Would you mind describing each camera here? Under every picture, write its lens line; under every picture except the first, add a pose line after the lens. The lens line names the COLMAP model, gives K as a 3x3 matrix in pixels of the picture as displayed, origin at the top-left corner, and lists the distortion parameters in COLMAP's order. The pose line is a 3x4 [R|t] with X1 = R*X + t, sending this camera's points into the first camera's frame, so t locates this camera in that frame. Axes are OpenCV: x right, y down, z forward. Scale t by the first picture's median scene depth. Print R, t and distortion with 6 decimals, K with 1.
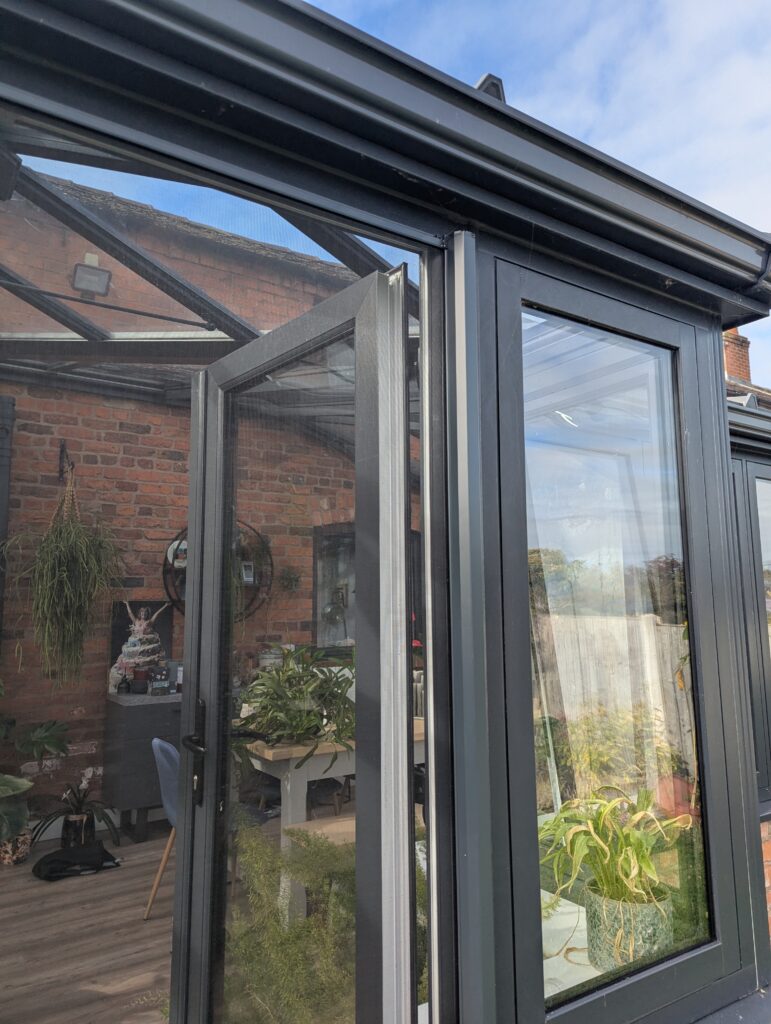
lens RADIAL K [[725.2, 0, 362.5], [0, 725.2, 499.4], [0, 0, 1]] dist [0.072208, -0.040547]
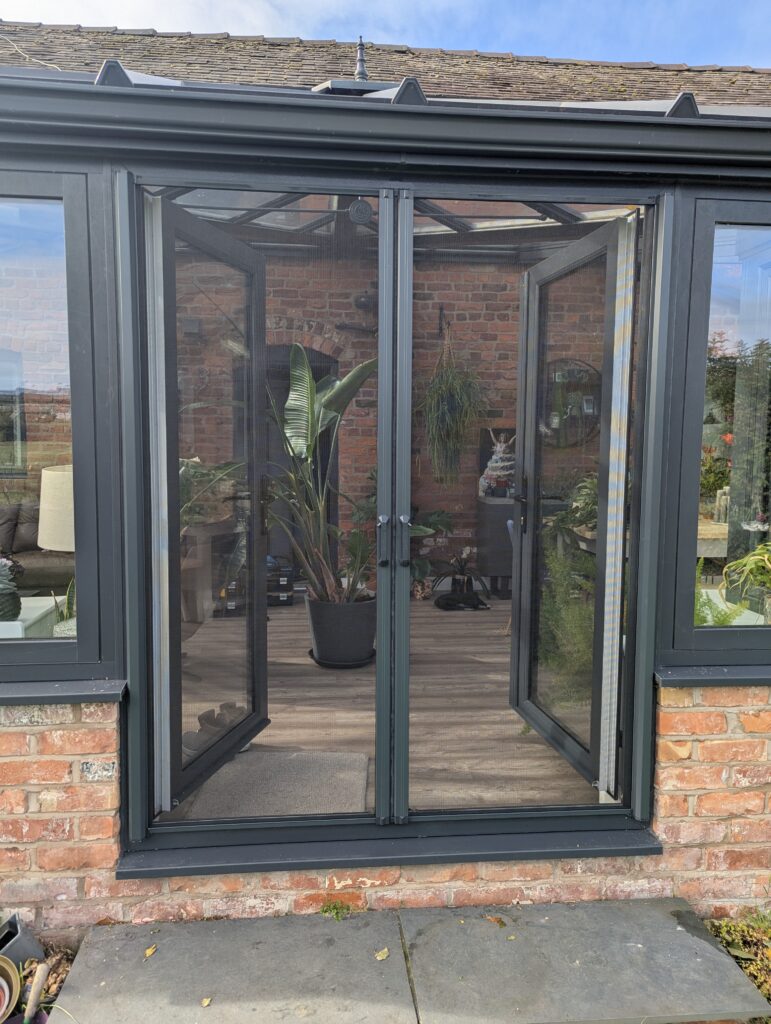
lens RADIAL K [[725.2, 0, 362.5], [0, 725.2, 499.4], [0, 0, 1]] dist [0.072208, -0.040547]
pose [[0.881125, 0.049781, -0.470256, 0.092784], [0.055184, 0.976825, 0.206805, -0.017112], [0.469652, -0.208172, 0.857958, -0.244023]]
